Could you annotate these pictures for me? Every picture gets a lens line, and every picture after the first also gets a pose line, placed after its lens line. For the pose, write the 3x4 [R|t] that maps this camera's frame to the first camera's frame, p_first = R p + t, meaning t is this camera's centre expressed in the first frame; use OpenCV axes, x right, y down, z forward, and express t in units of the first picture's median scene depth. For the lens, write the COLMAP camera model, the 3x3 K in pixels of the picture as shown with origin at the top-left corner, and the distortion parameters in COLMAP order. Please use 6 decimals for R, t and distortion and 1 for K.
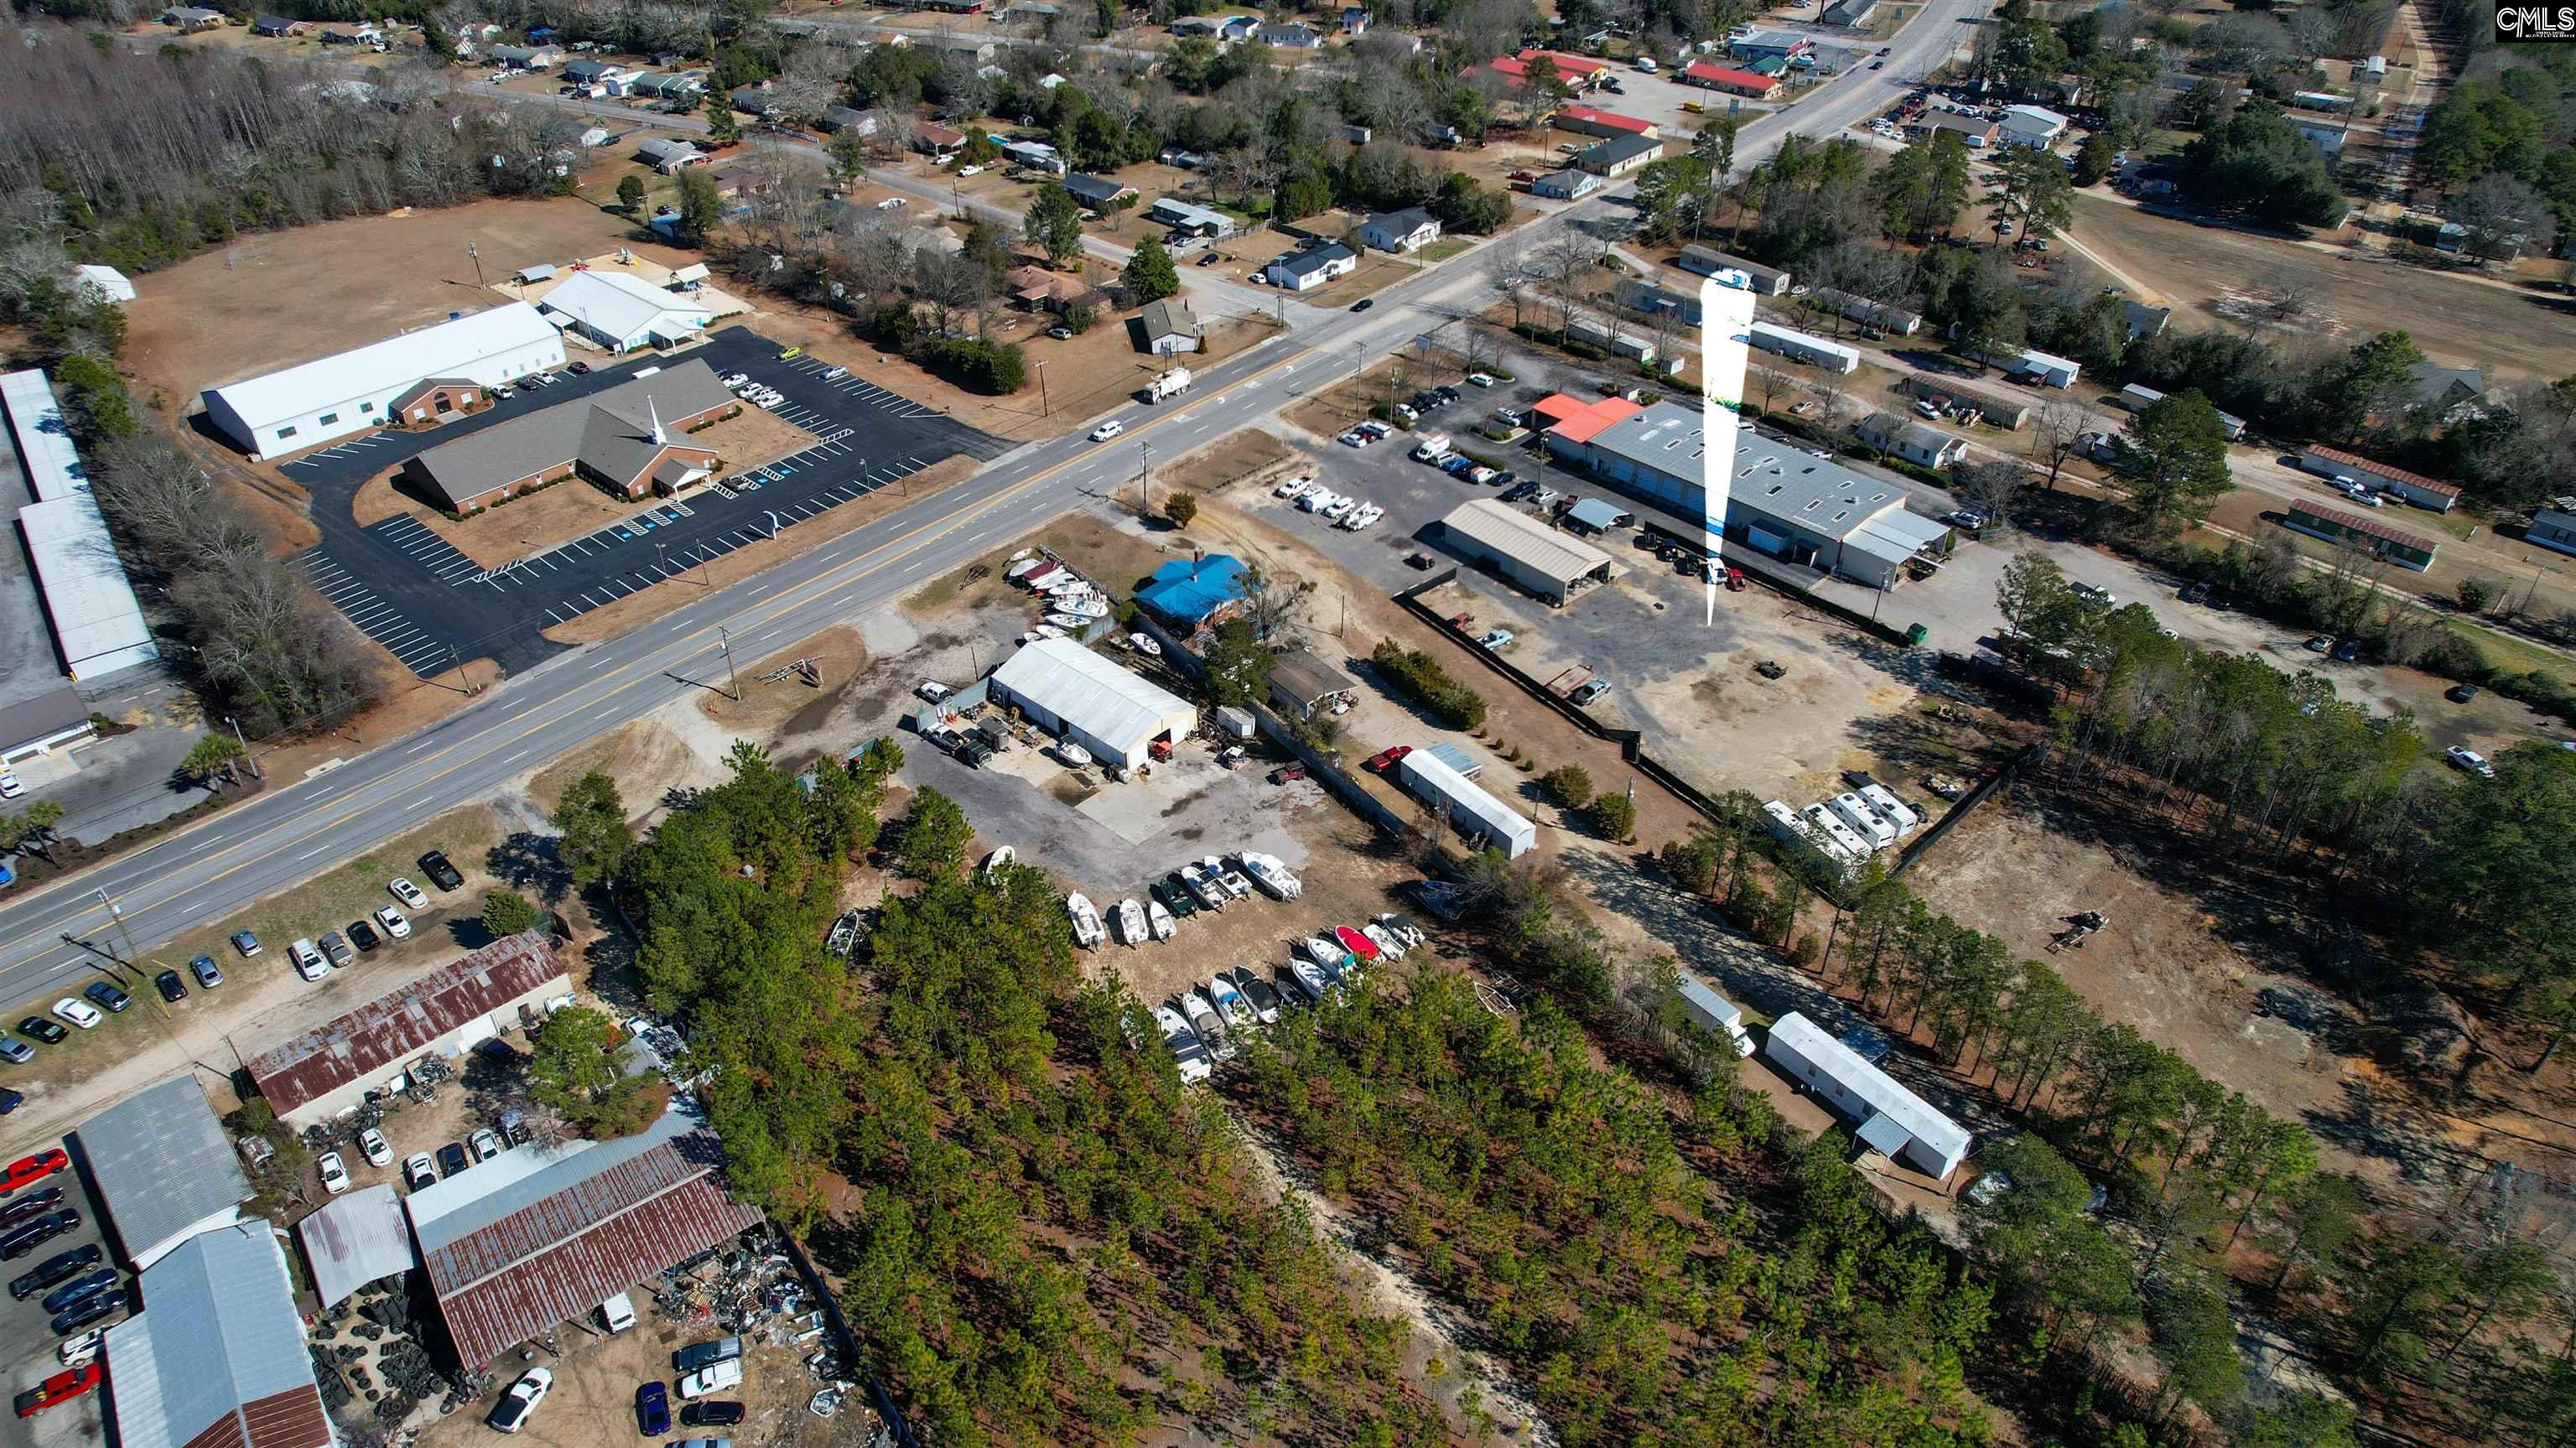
lens RADIAL K [[1670.3, 0, 1319.8], [0, 1670.3, 712.5], [0, 0, 1]] dist [-0.079012, 0.072604]
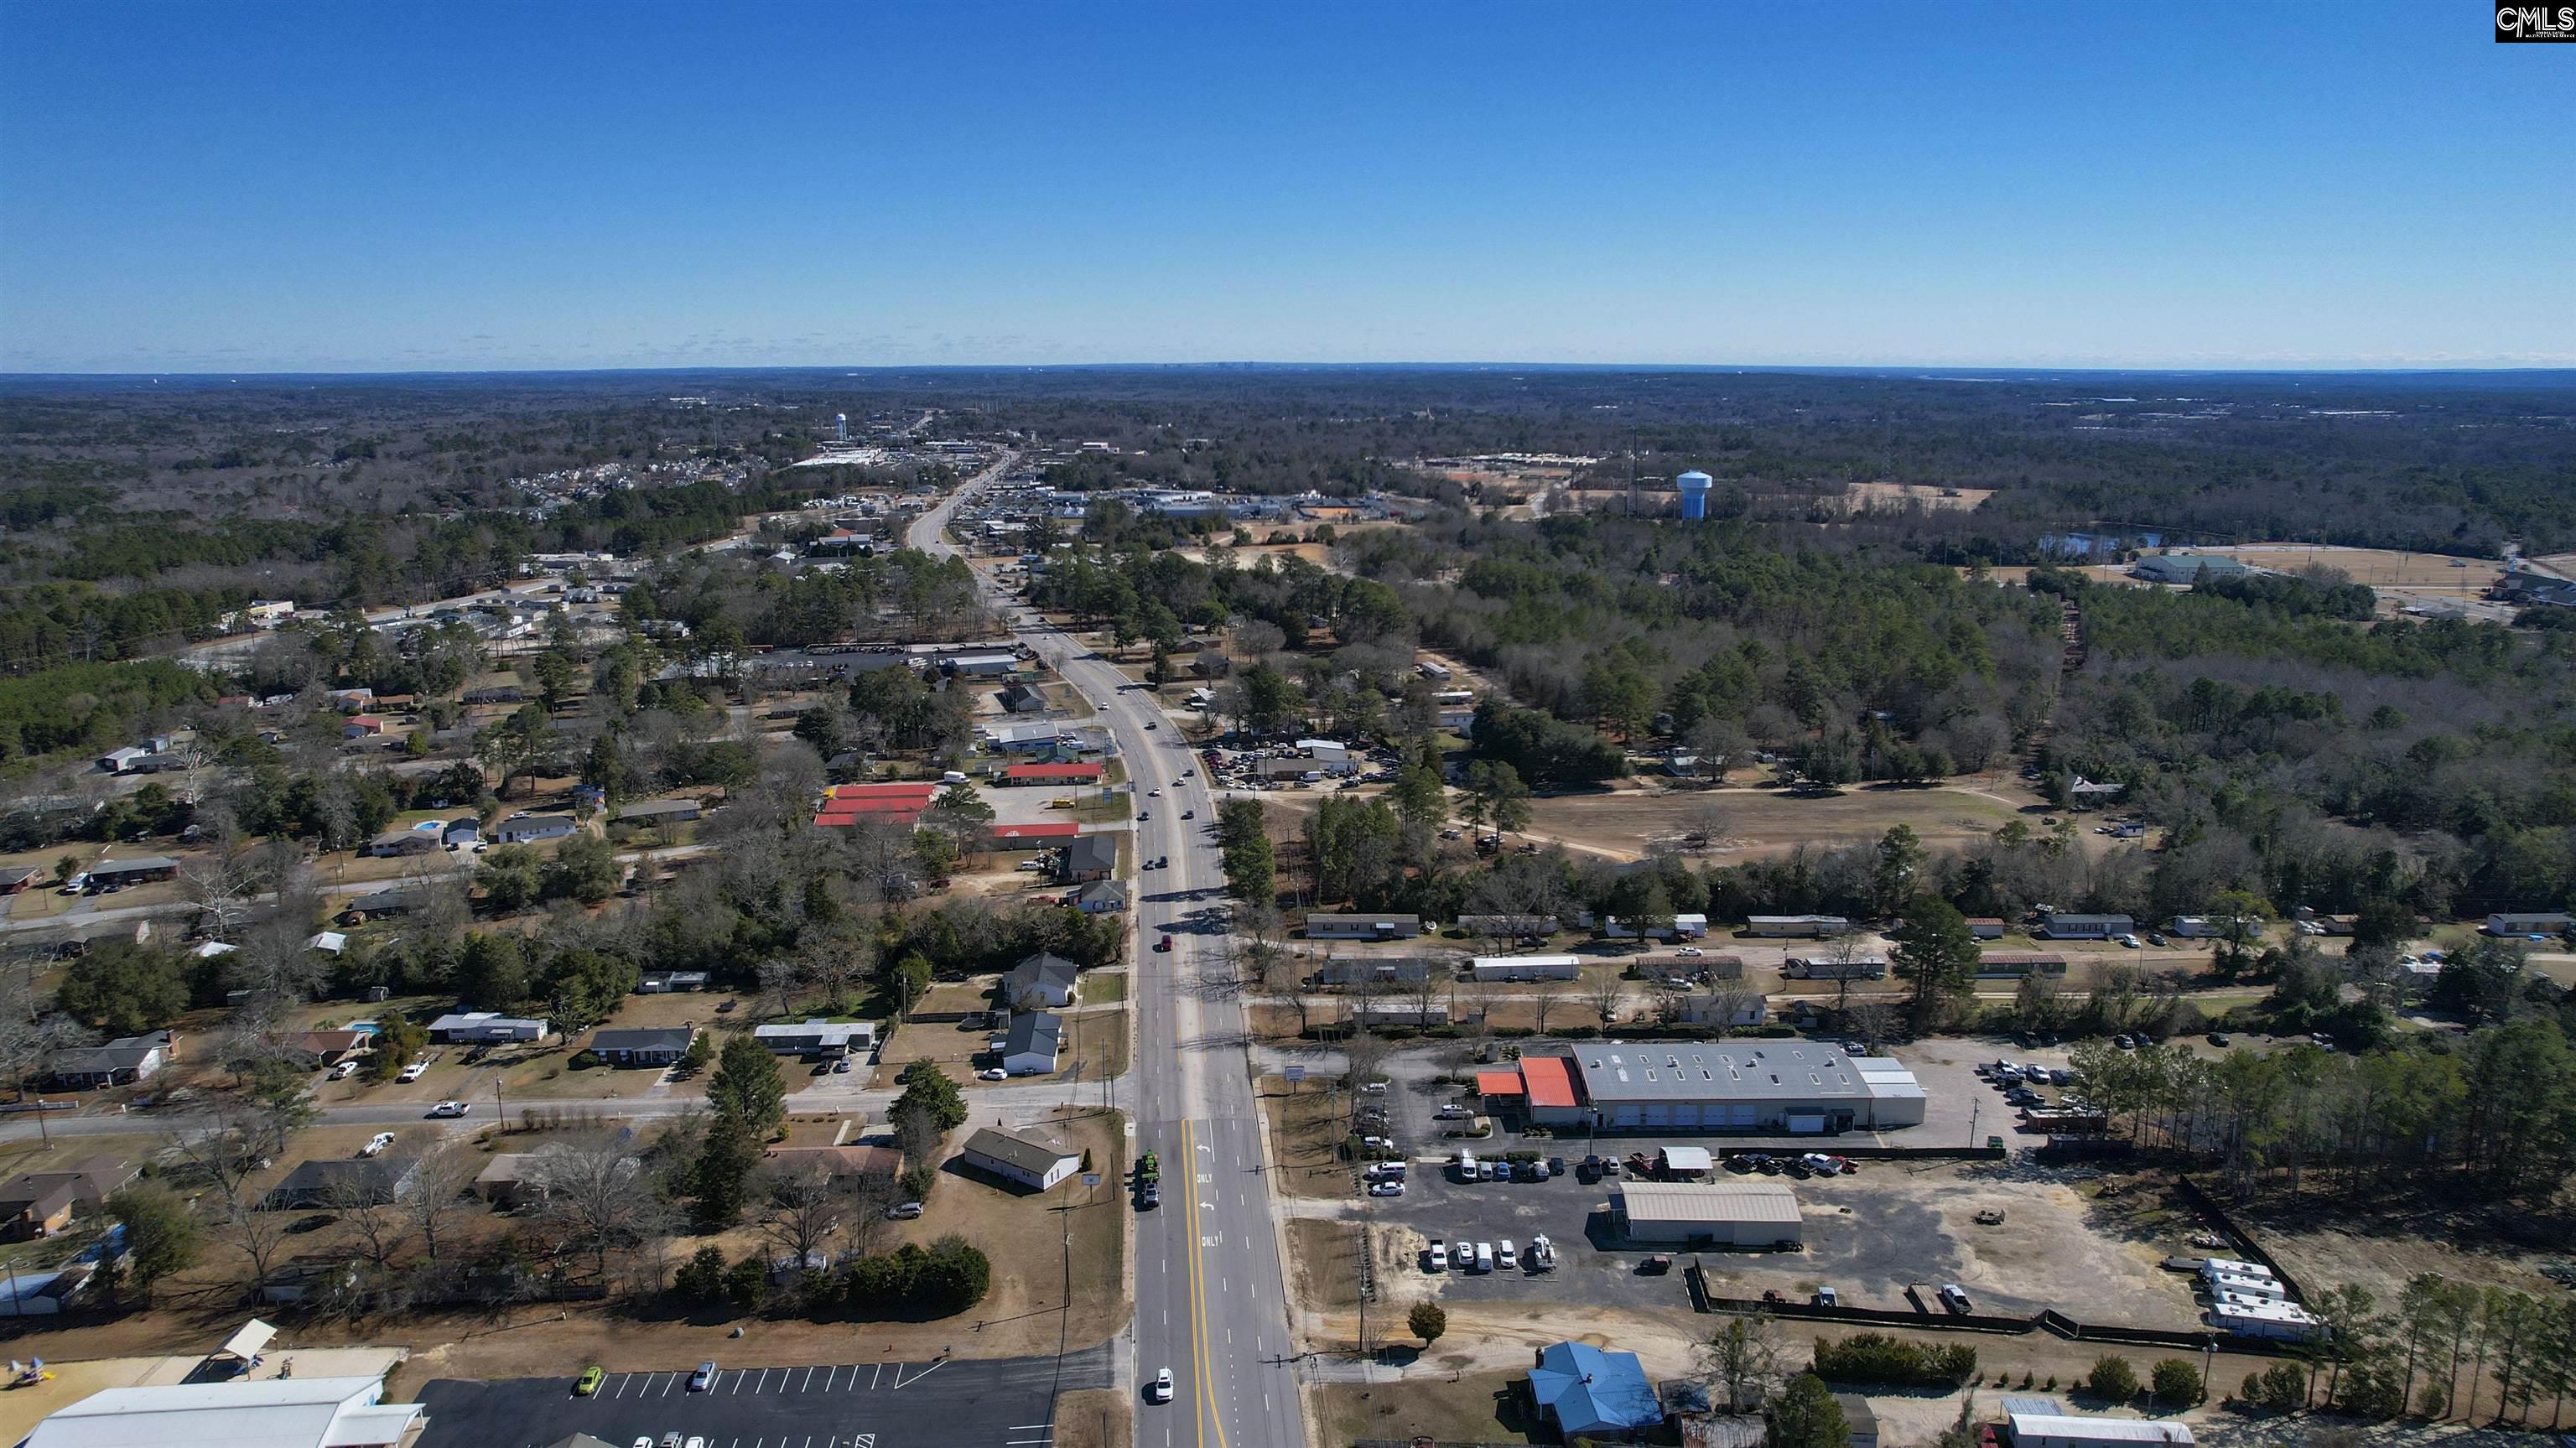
lens RADIAL K [[1670.3, 0, 1319.8], [0, 1670.3, 712.5], [0, 0, 1]] dist [-0.079012, 0.072604]
pose [[0.703413, -0.158648, 0.692850, -0.658912], [0.412860, 0.884669, -0.216583, -0.240947], [-0.578582, 0.438397, 0.687787, 0.341473]]
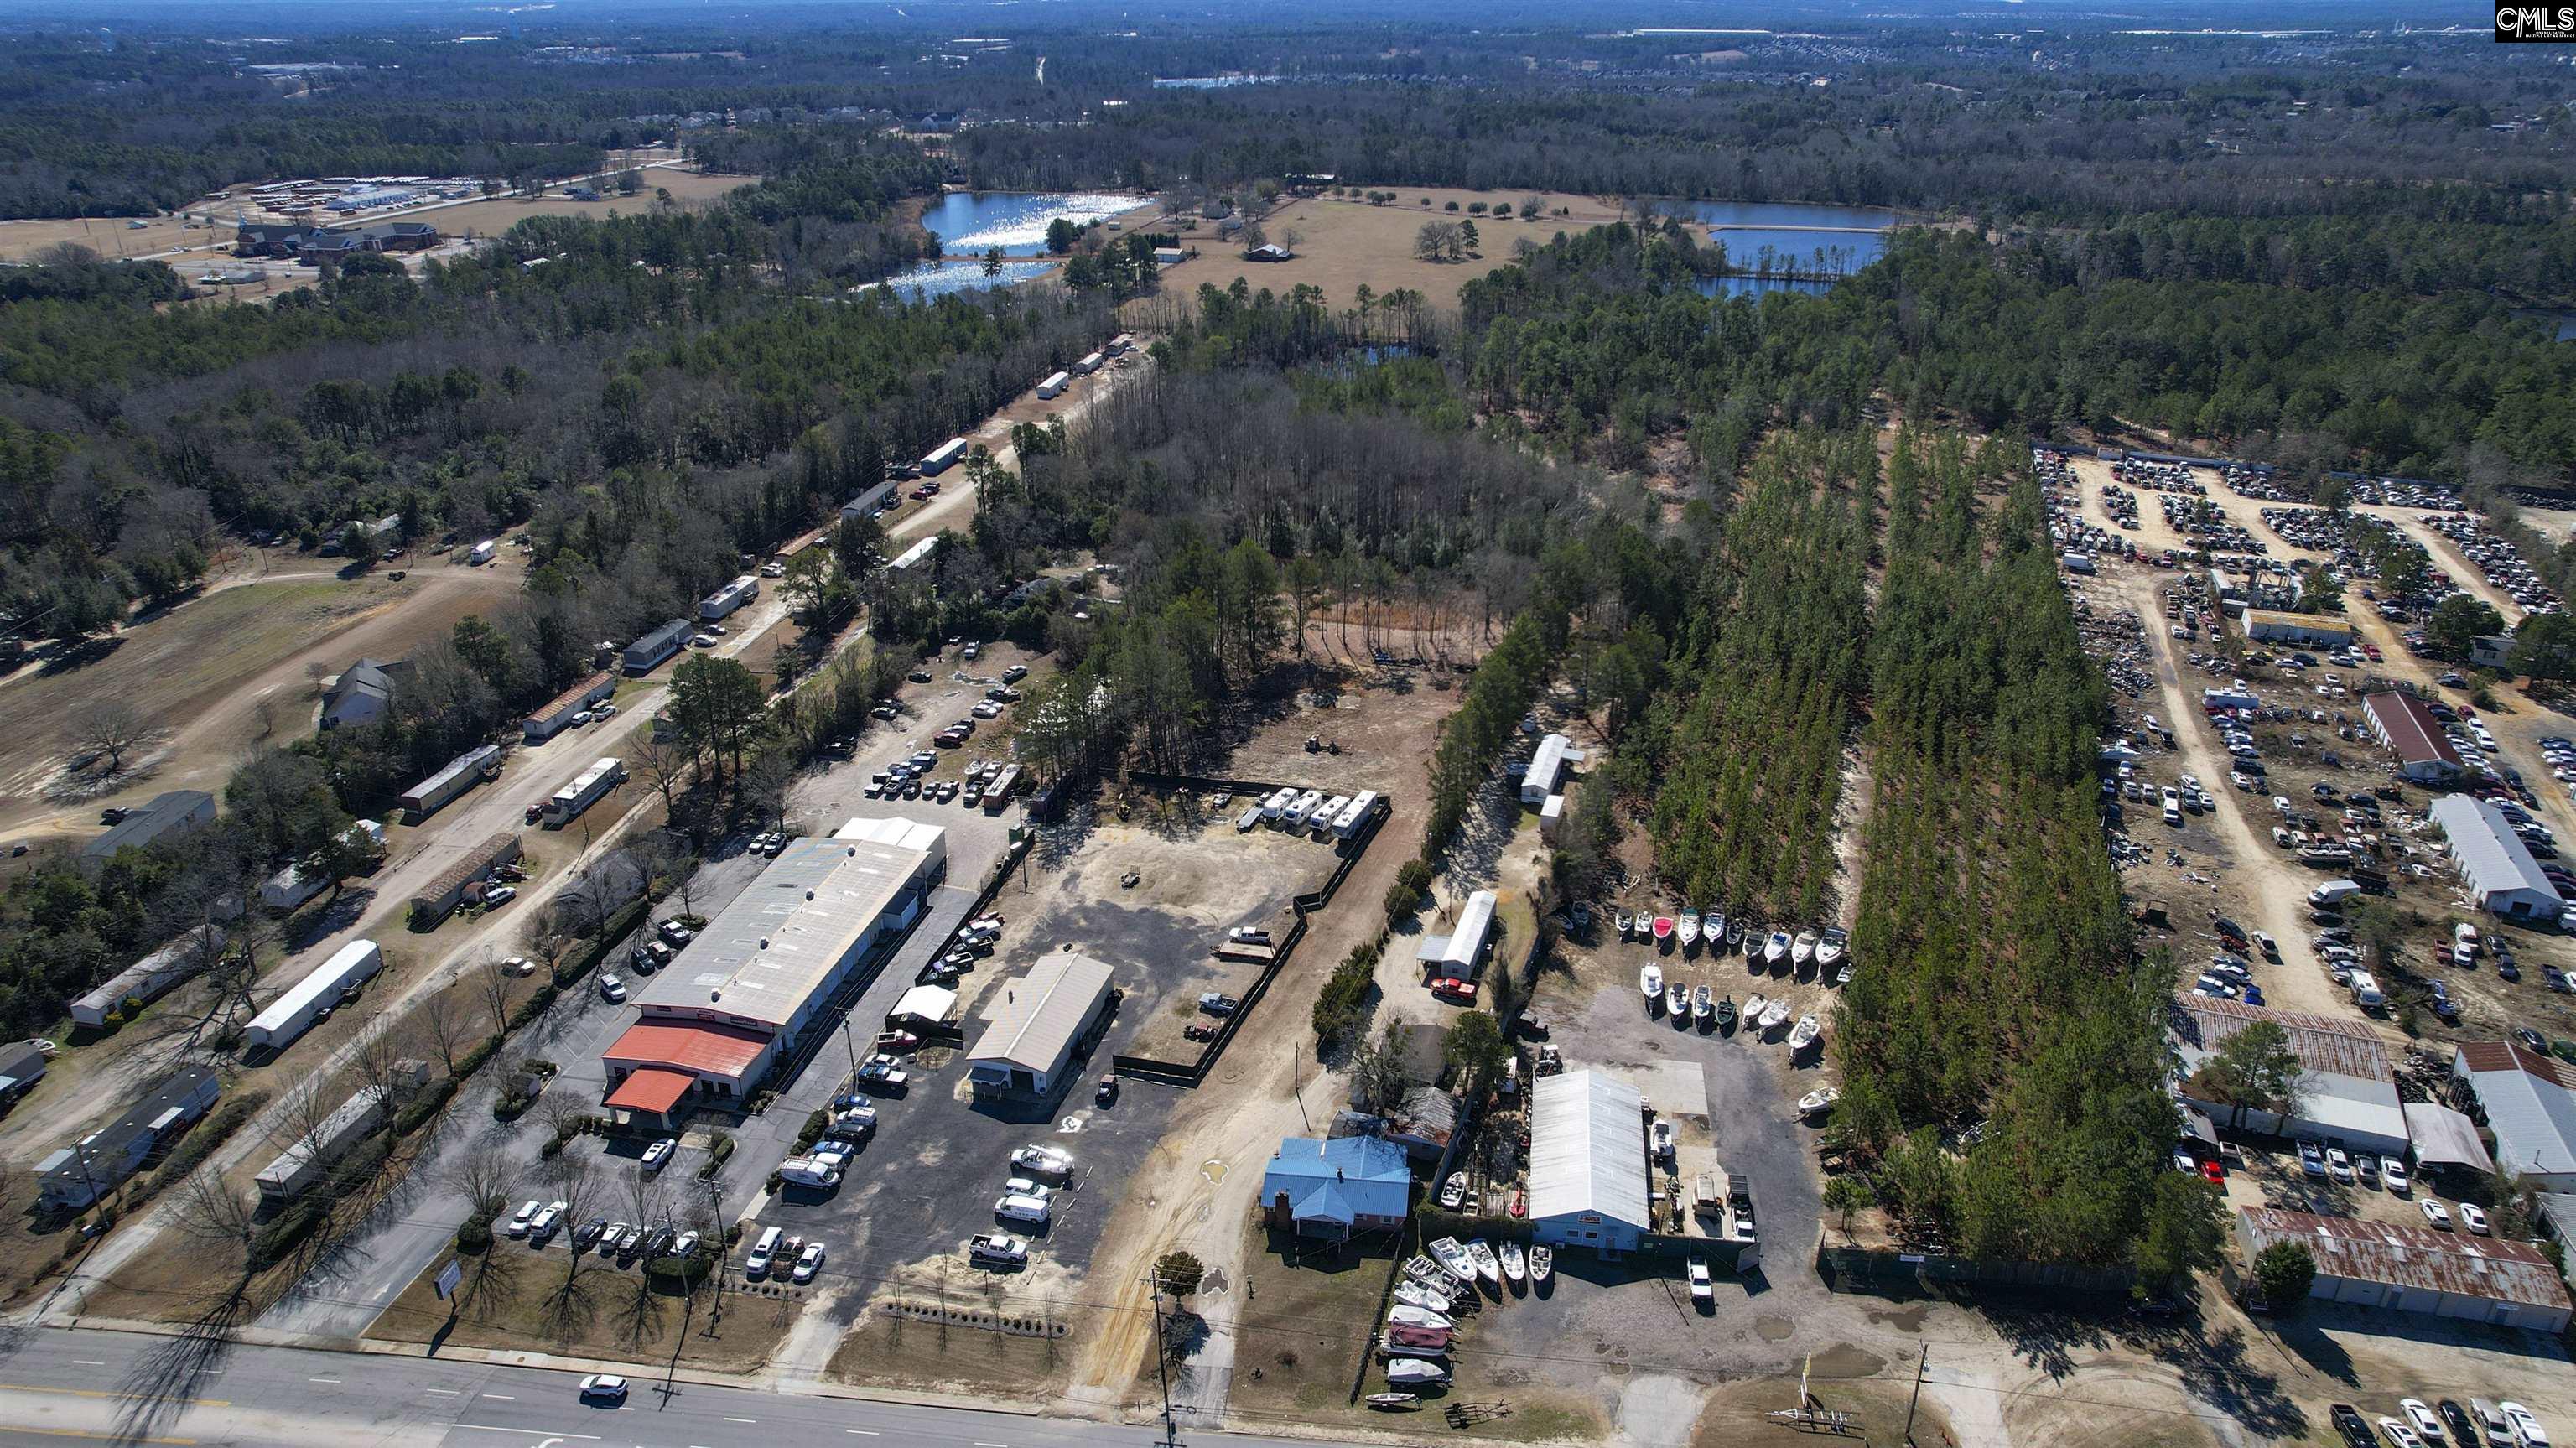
lens RADIAL K [[1635.5, 0, 1313.7], [0, 1635.5, 725.2], [0, 0, 1]] dist [-0.081659, 0.073461]
pose [[-0.550063, -0.357737, 0.754622, -0.548299], [0.474370, 0.609836, 0.634880, -0.673891], [-0.687317, 0.707194, -0.165748, 0.937148]]
